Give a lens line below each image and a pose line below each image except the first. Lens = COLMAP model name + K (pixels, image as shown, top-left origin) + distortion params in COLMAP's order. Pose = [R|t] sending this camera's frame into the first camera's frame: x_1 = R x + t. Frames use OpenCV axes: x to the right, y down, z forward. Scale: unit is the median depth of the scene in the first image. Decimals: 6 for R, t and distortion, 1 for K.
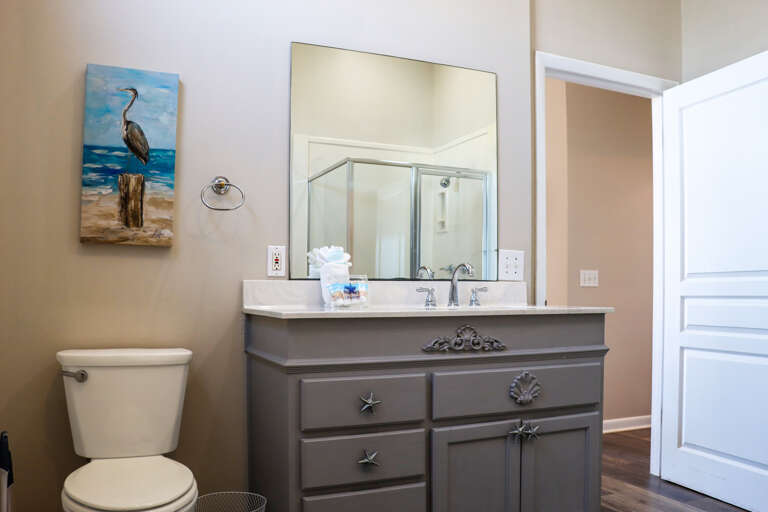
lens RADIAL K [[658.9, 0, 384.0], [0, 658.9, 256.0], [0, 0, 1]] dist [-0.214215, -0.001509]
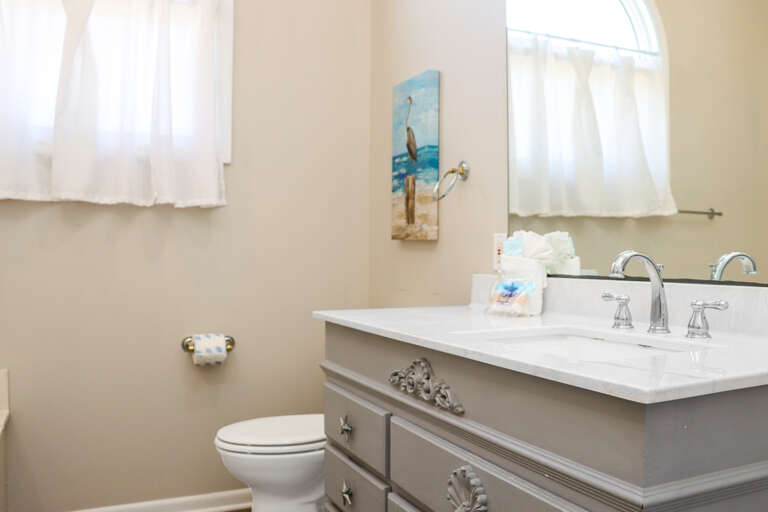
lens RADIAL K [[626.8, 0, 384.0], [0, 626.8, 256.0], [0, 0, 1]] dist [-0.187936, 0.000220]
pose [[0.040264, -0.010150, -0.999138, 0.667676], [0.025636, 0.999630, -0.009122, 0.017738], [0.998860, -0.025247, 0.040509, 0.902275]]
